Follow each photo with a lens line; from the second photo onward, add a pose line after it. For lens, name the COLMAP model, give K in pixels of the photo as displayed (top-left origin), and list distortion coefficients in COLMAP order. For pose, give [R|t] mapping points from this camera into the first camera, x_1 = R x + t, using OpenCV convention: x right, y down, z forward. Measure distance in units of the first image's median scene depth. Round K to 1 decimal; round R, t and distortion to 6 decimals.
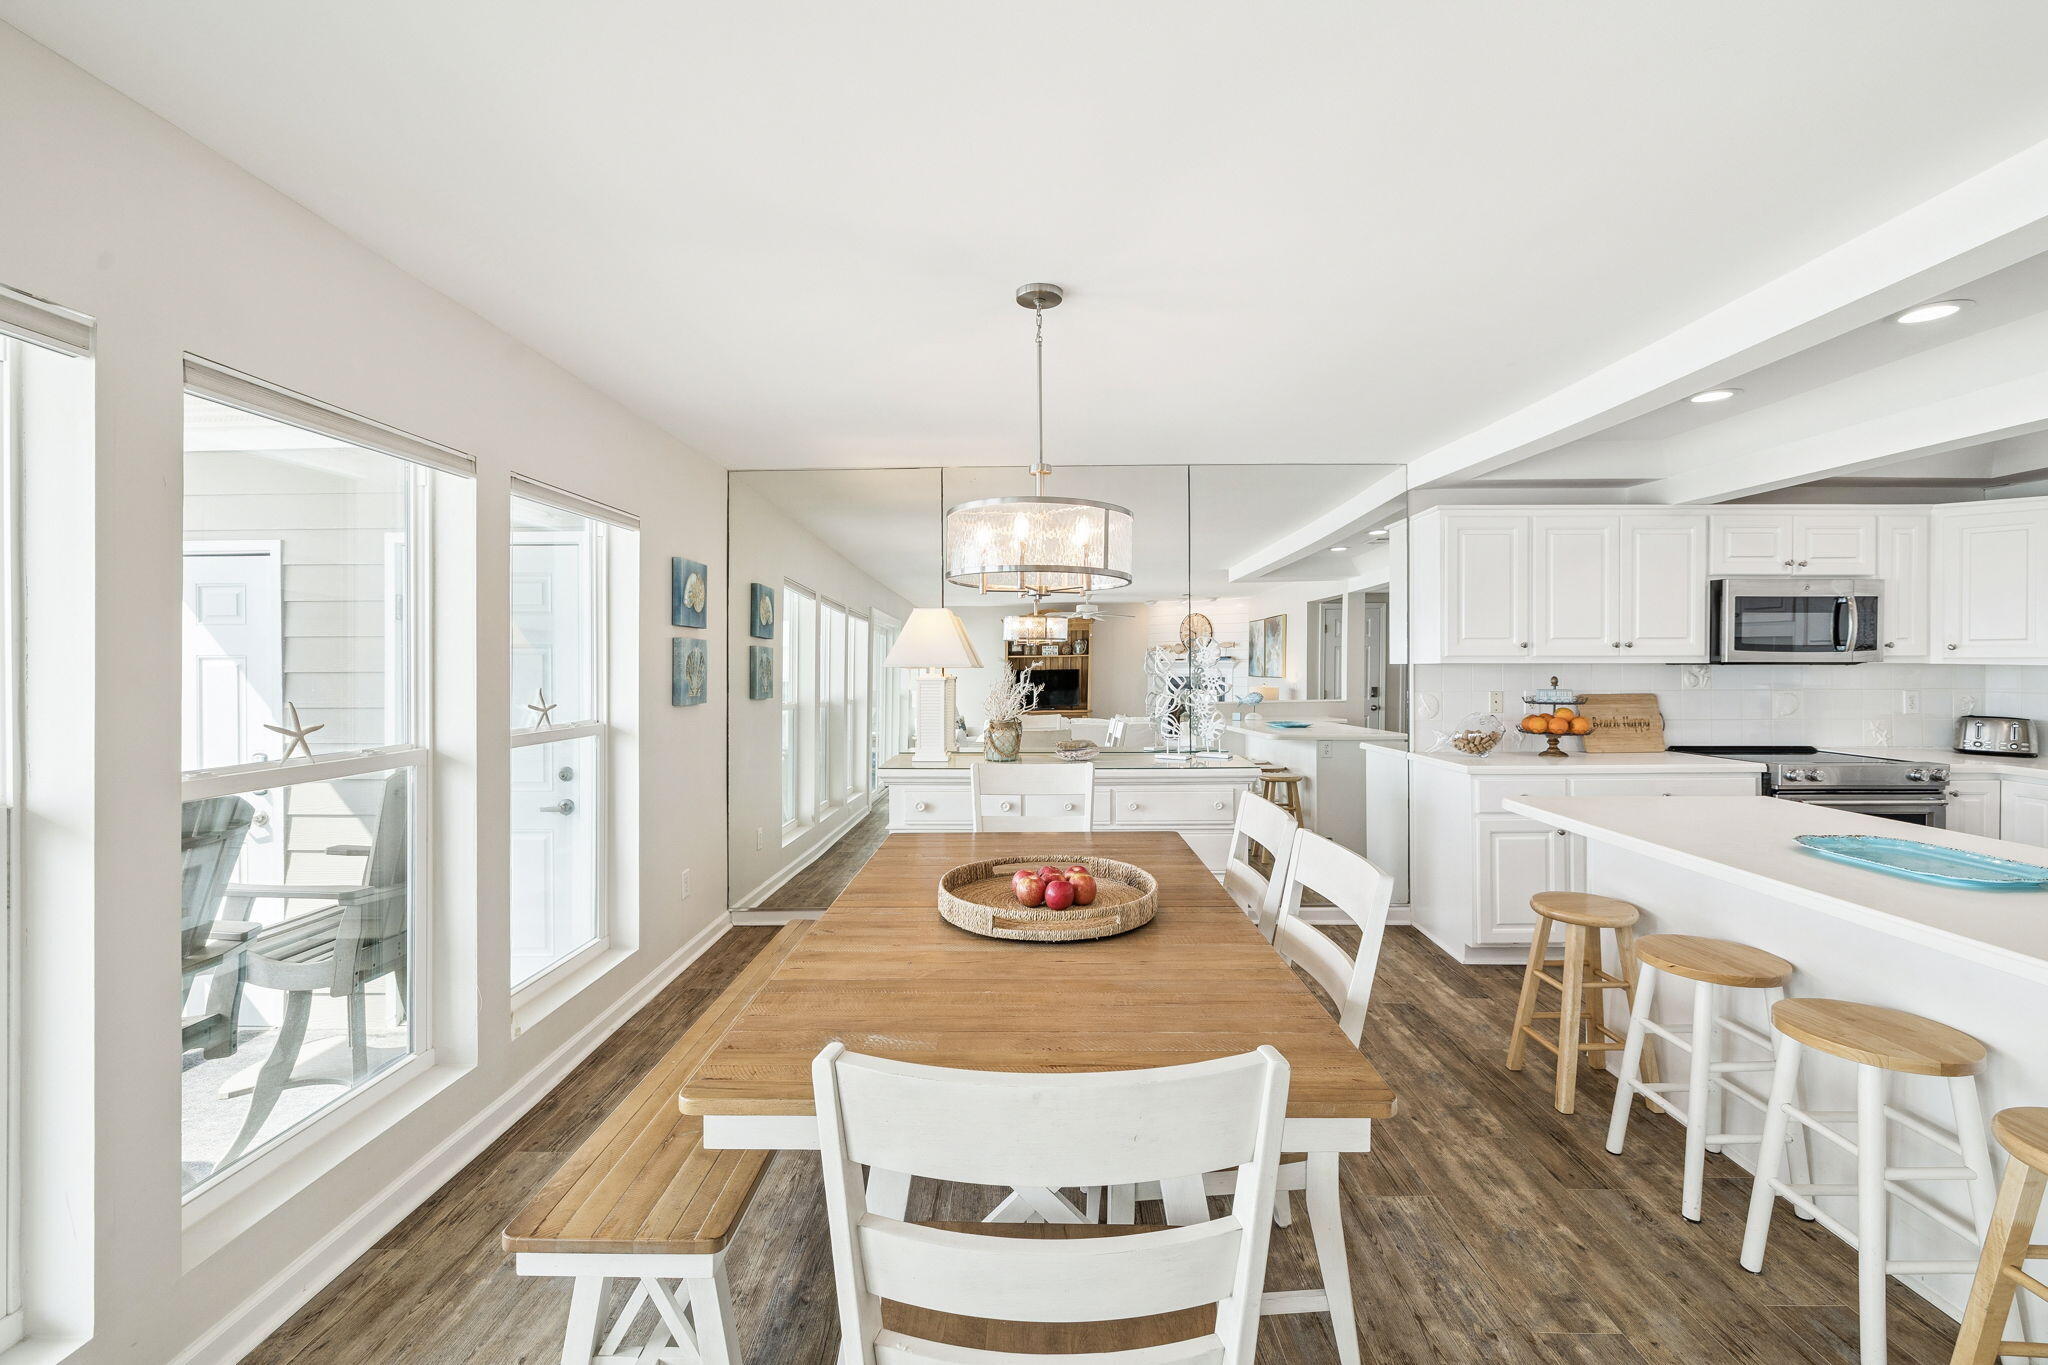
lens RADIAL K [[856.5, 0, 1023.3], [0, 856.5, 670.9], [0, 0, 1]] dist [0.000141, -0.001081]
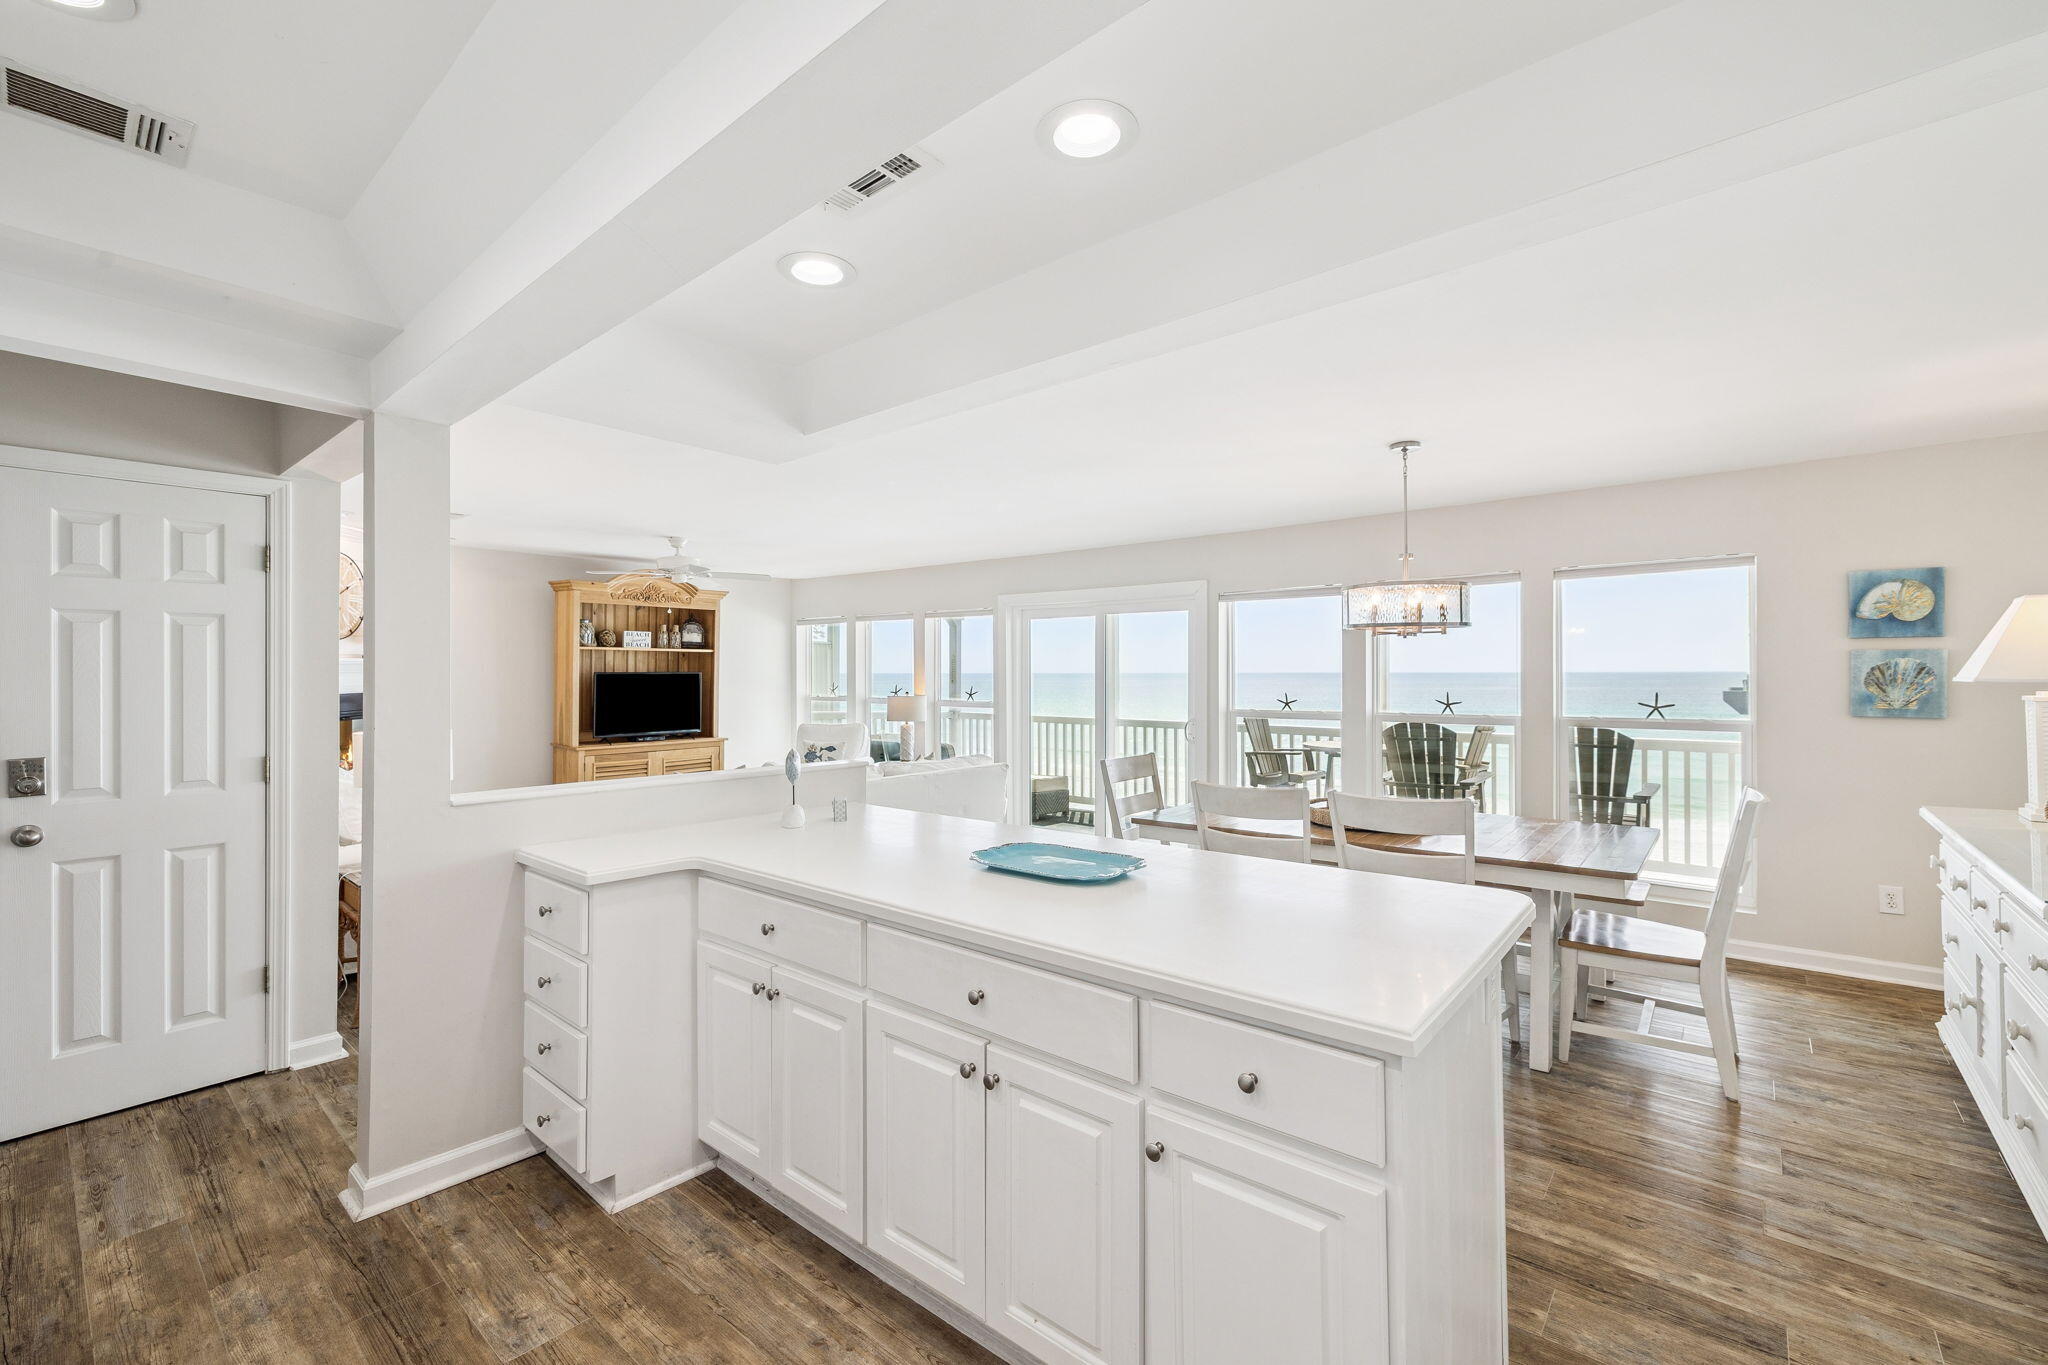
lens RADIAL K [[856.5, 0, 1031.0], [0, 856.5, 670.2], [0, 0, 1]] dist [0.000141, -0.001081]
pose [[-0.627815, 0.001875, -0.778360, 0.947107], [0.001039, 0.999998, 0.001571, -0.015828], [0.778362, 0.000177, -0.627816, 0.815316]]
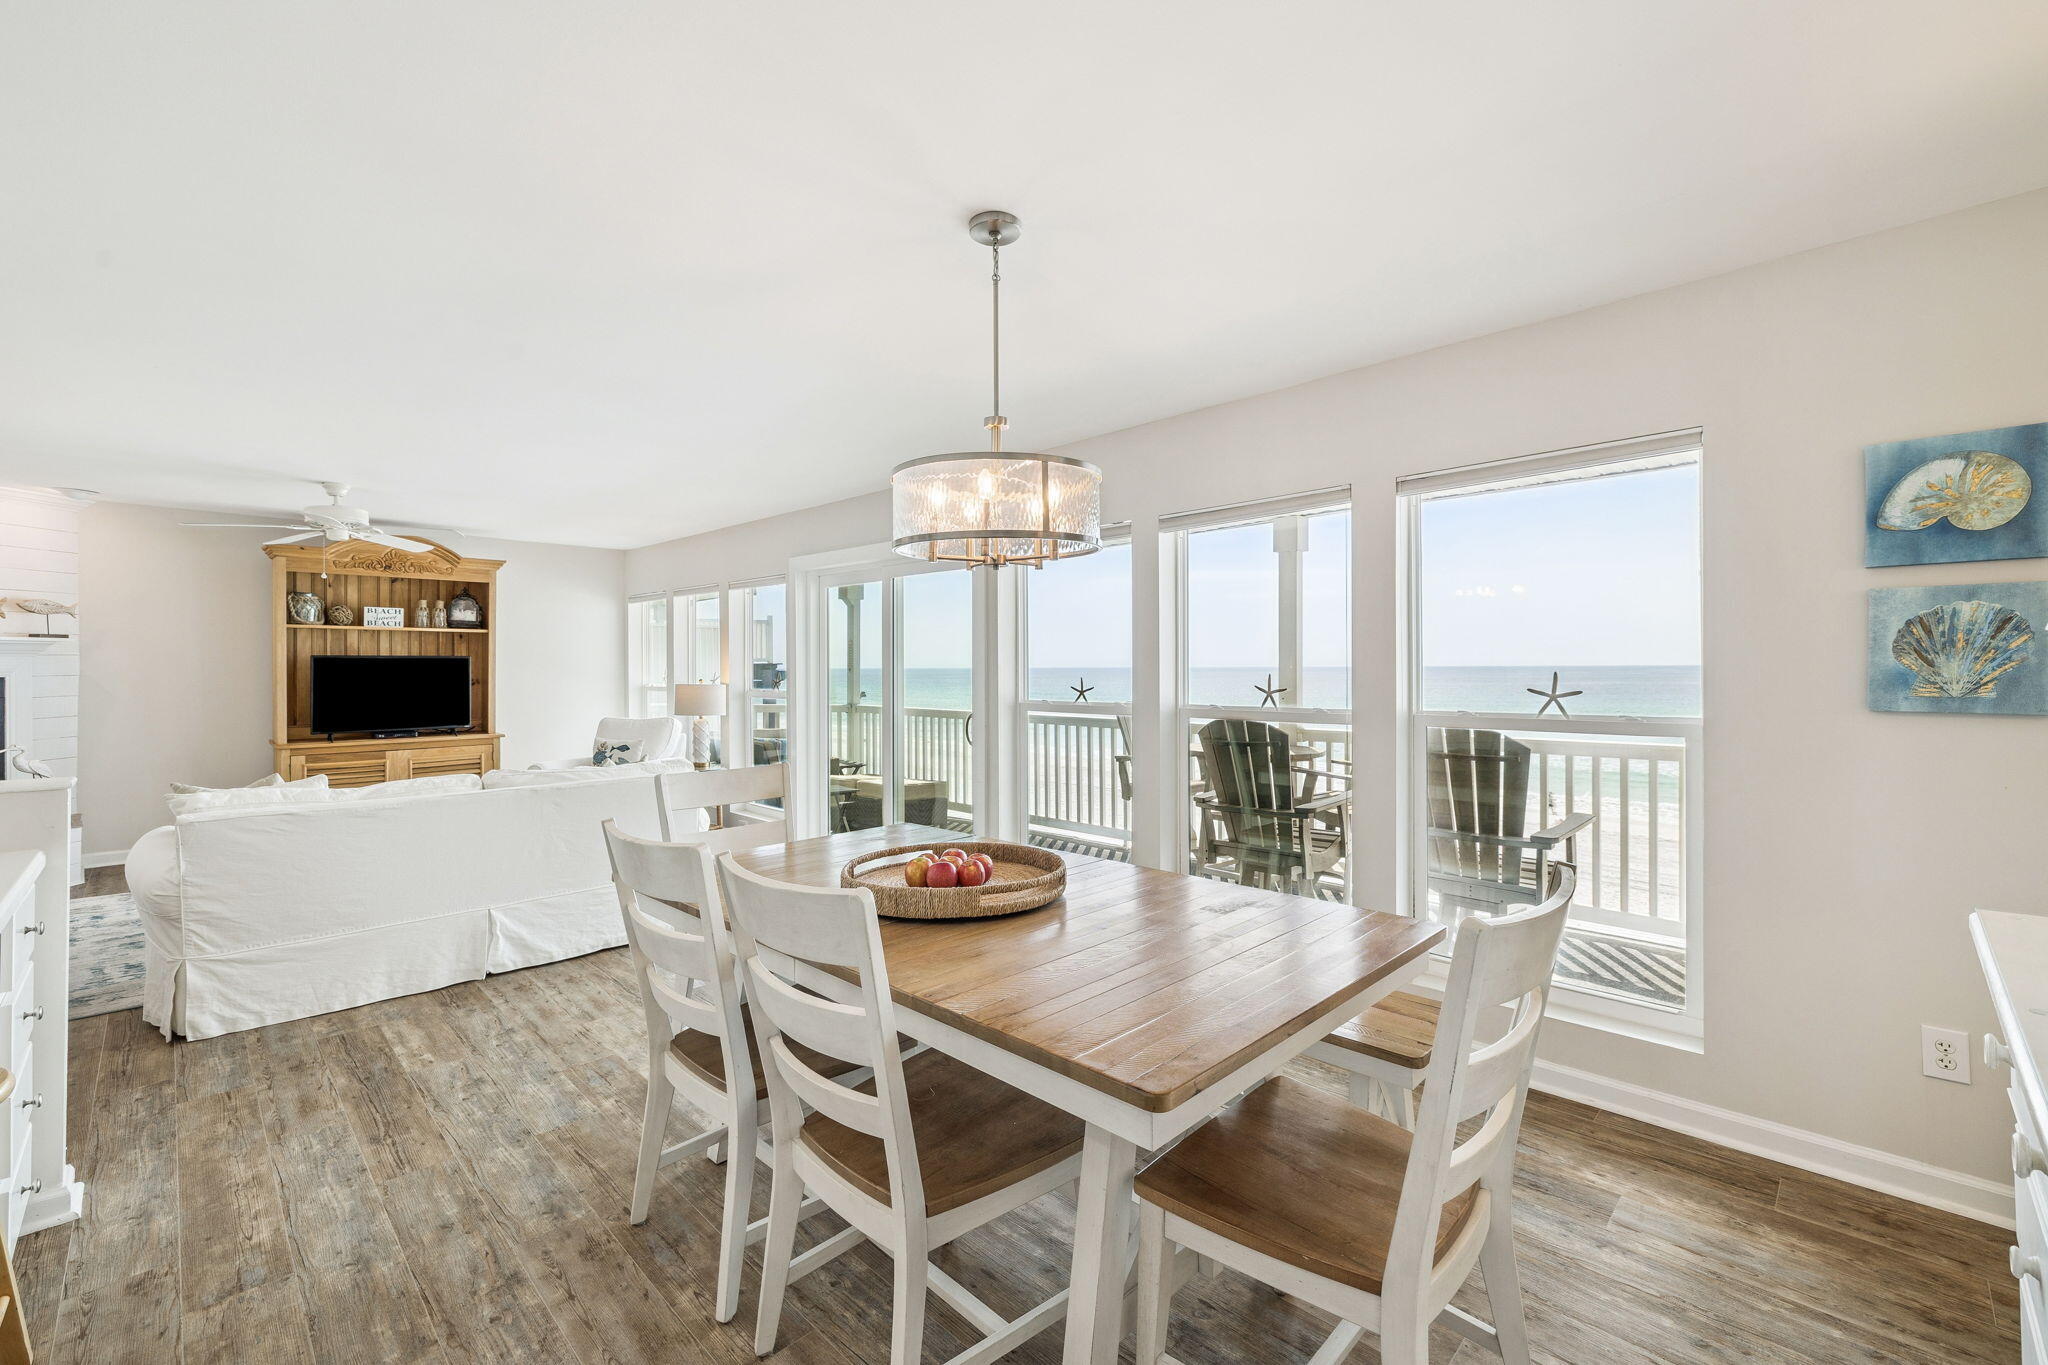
lens RADIAL K [[856.5, 0, 1032.8], [0, 856.5, 666.0], [0, 0, 1]] dist [0.000141, -0.001081]
pose [[-0.690578, 0.002945, -0.723252, 0.358397], [0.002354, 0.999996, 0.001825, 0.008531], [0.723254, -0.000442, -0.690582, 0.919613]]
